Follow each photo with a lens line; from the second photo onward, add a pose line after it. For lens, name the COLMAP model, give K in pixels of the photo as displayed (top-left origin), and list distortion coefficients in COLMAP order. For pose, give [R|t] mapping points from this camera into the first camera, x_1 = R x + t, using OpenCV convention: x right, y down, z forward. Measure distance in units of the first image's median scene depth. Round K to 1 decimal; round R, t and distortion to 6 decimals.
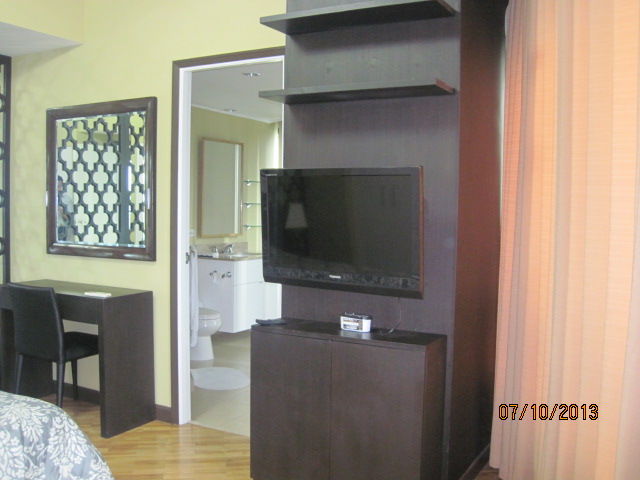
lens RADIAL K [[663.2, 0, 319.6], [0, 663.2, 241.0], [0, 0, 1]] dist [-0.011803, 0.000000]
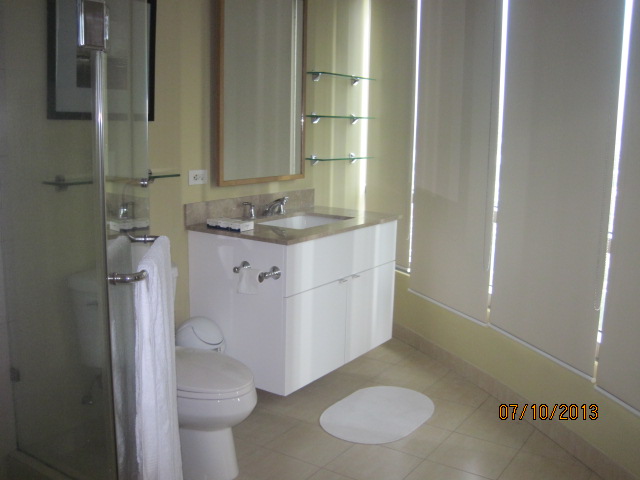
lens RADIAL K [[663.2, 0, 319.6], [0, 663.2, 238.6], [0, 0, 1]] dist [-0.011803, 0.000000]
pose [[0.996105, 0.025762, -0.084330, -0.063433], [-0.015496, 0.992629, 0.120197, -0.025364], [0.086805, -0.118422, 0.989162, 0.513341]]
